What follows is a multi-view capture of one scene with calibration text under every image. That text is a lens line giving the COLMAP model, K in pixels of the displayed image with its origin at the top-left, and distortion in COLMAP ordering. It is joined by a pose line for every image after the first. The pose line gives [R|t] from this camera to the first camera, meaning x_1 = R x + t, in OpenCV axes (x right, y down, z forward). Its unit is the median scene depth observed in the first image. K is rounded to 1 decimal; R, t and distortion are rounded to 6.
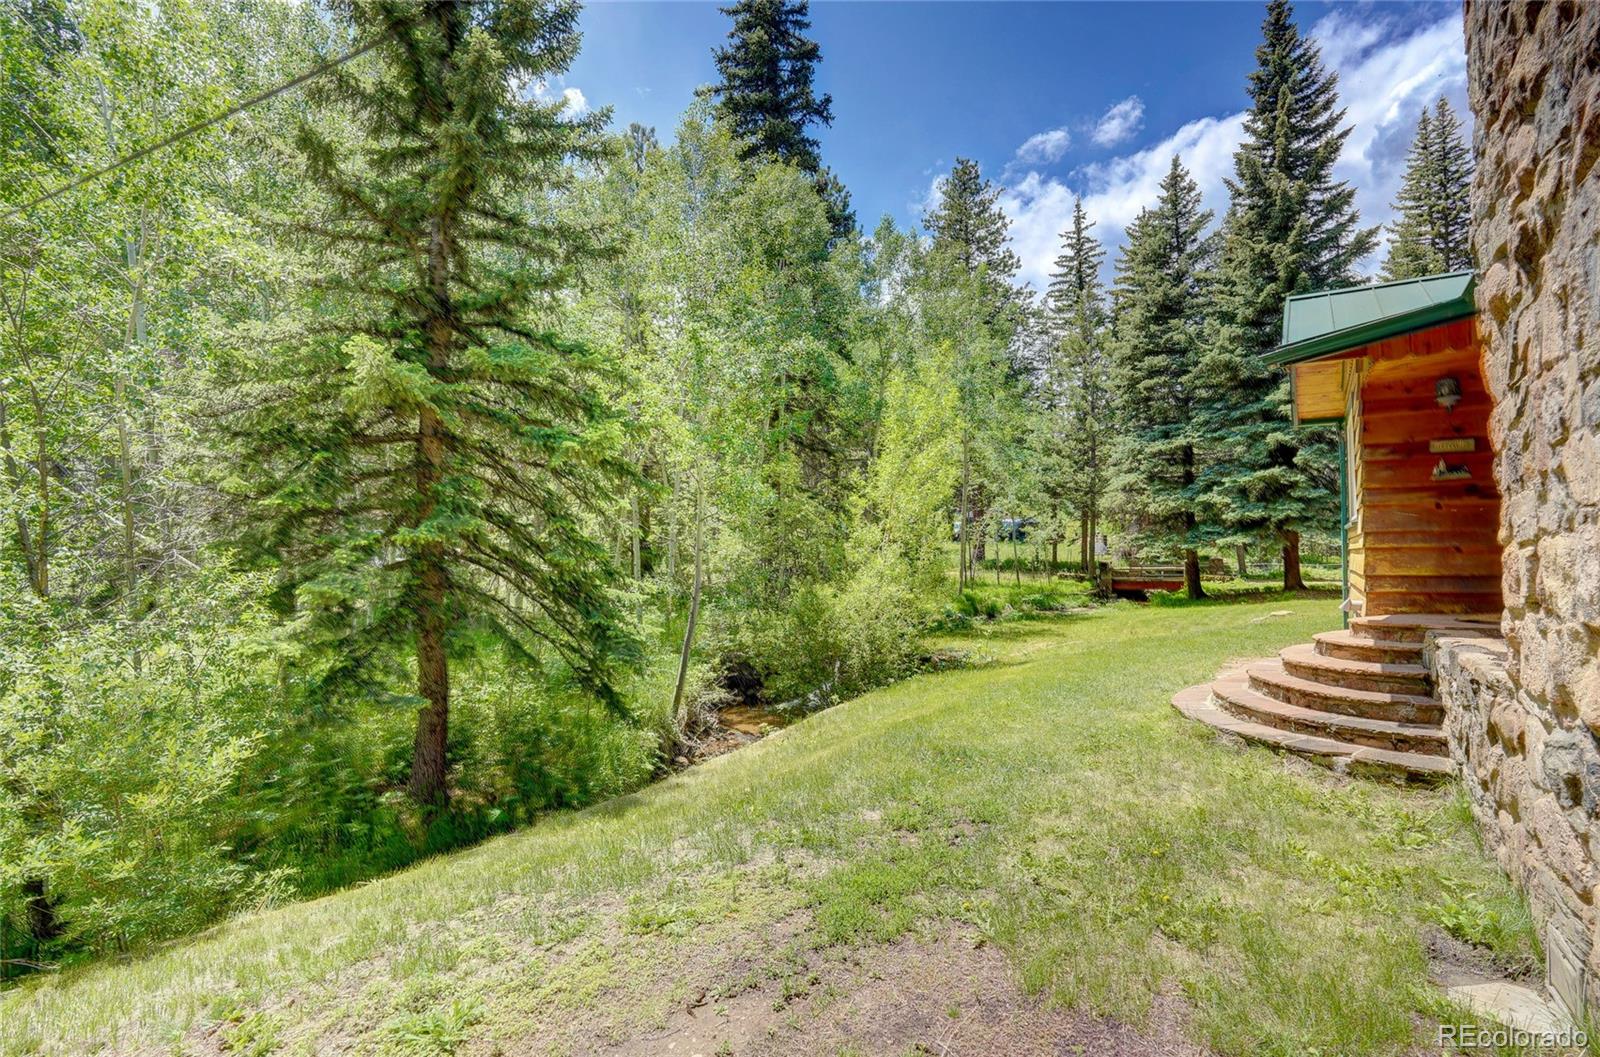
lens RADIAL K [[737.4, 0, 798.7], [0, 737.4, 537.7], [0, 0, 1]] dist [-0.056979, 0.021842]
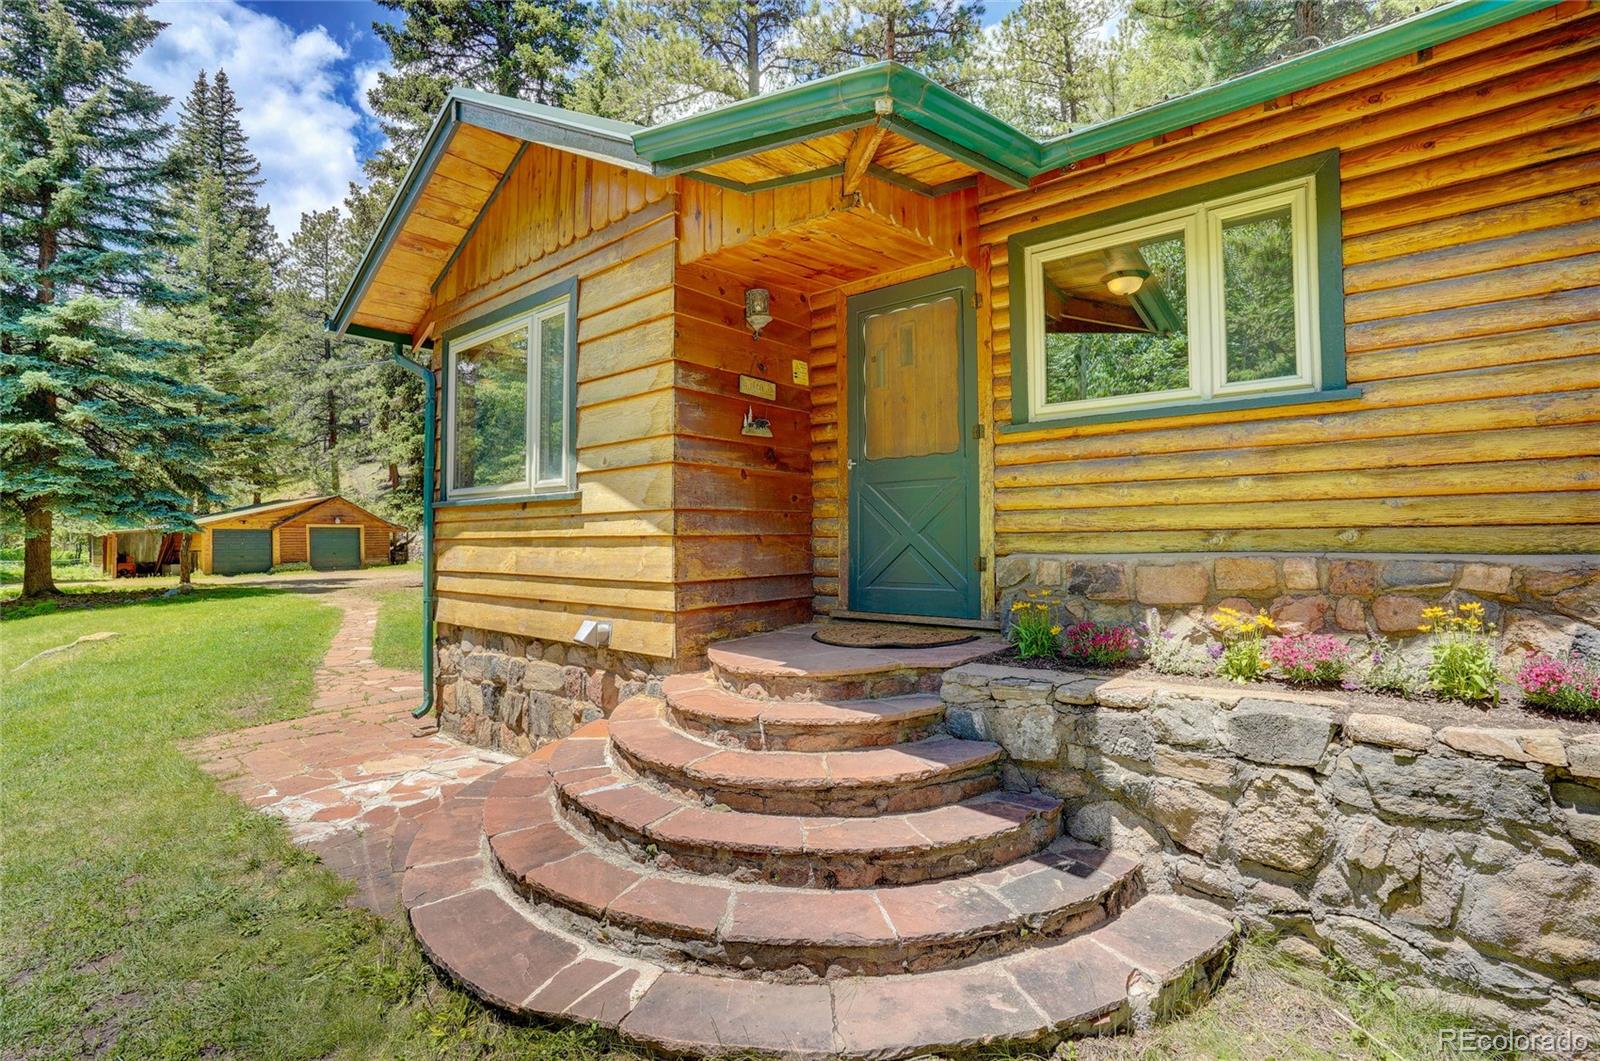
lens RADIAL K [[737.4, 0, 798.7], [0, 737.4, 539.7], [0, 0, 1]] dist [-0.056979, 0.021842]
pose [[0.092976, 0.009979, 0.995618, 0.048299], [-0.022734, 0.999710, -0.007897, 0.004823], [-0.995409, -0.021900, 0.093176, 0.199507]]
